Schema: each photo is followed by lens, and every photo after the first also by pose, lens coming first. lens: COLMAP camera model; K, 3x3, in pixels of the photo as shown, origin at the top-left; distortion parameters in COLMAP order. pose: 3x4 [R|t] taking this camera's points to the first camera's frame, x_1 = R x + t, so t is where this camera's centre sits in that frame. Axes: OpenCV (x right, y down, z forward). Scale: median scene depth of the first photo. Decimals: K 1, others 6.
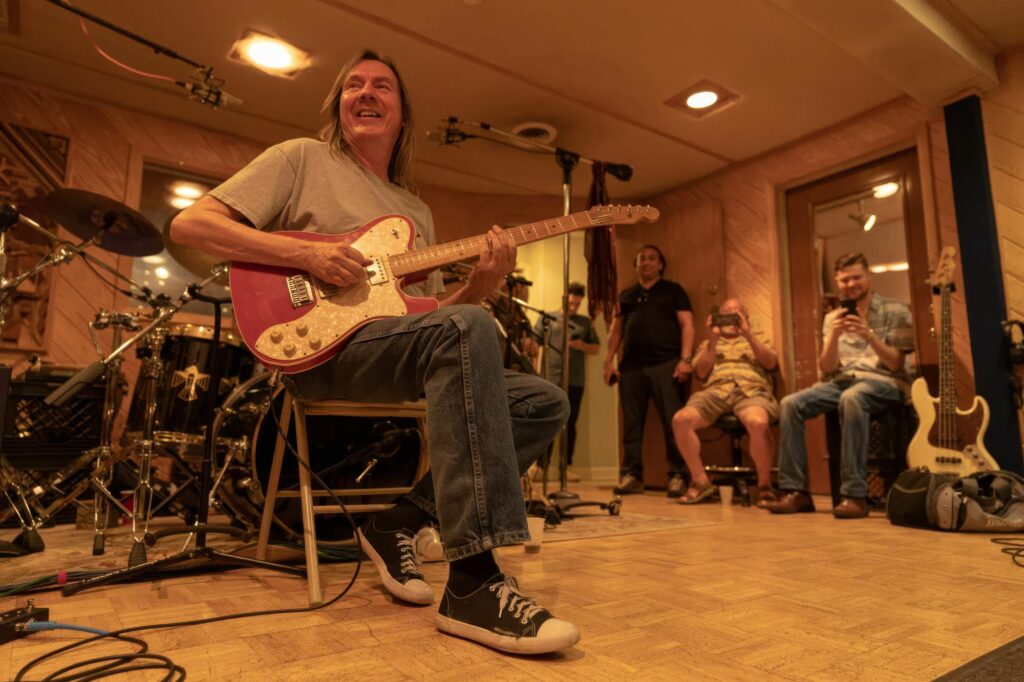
lens RADIAL K [[680.3, 0, 512.0], [0, 680.3, 341.0], [0, 0, 1]] dist [-0.002072, -0.004600]
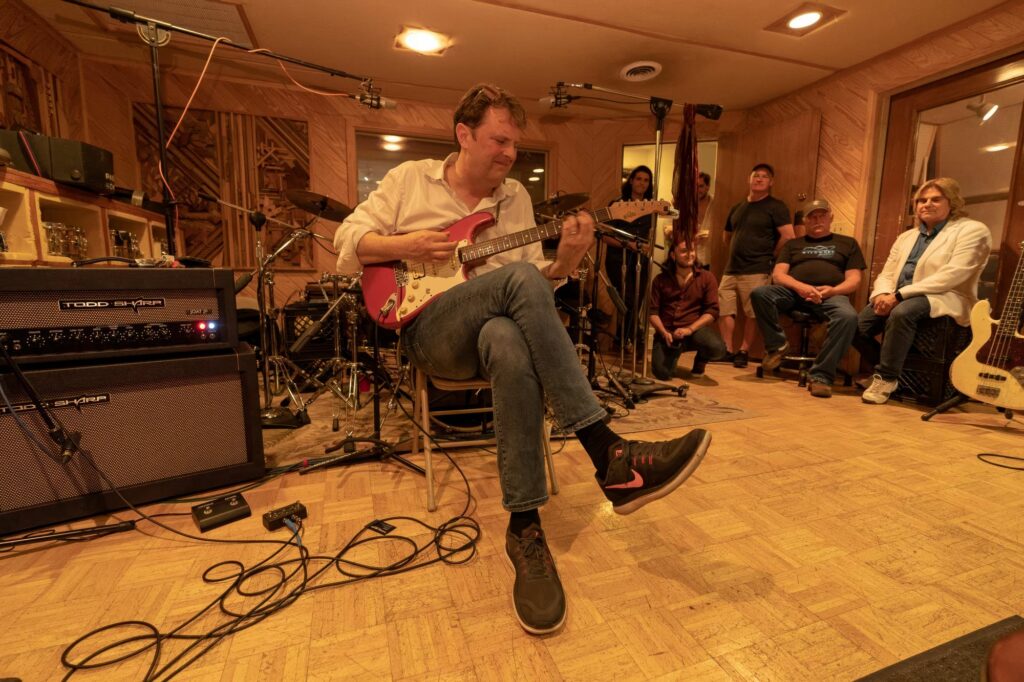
lens RADIAL K [[482.8, 0, 512.0], [0, 482.8, 341.0], [0, 0, 1]] dist [-0.040548, 0.020519]
pose [[0.953819, 0.043996, -0.297144, 0.097360], [0.051499, 0.950617, 0.306063, -0.145744], [0.295935, -0.307231, 0.904451, 0.059170]]
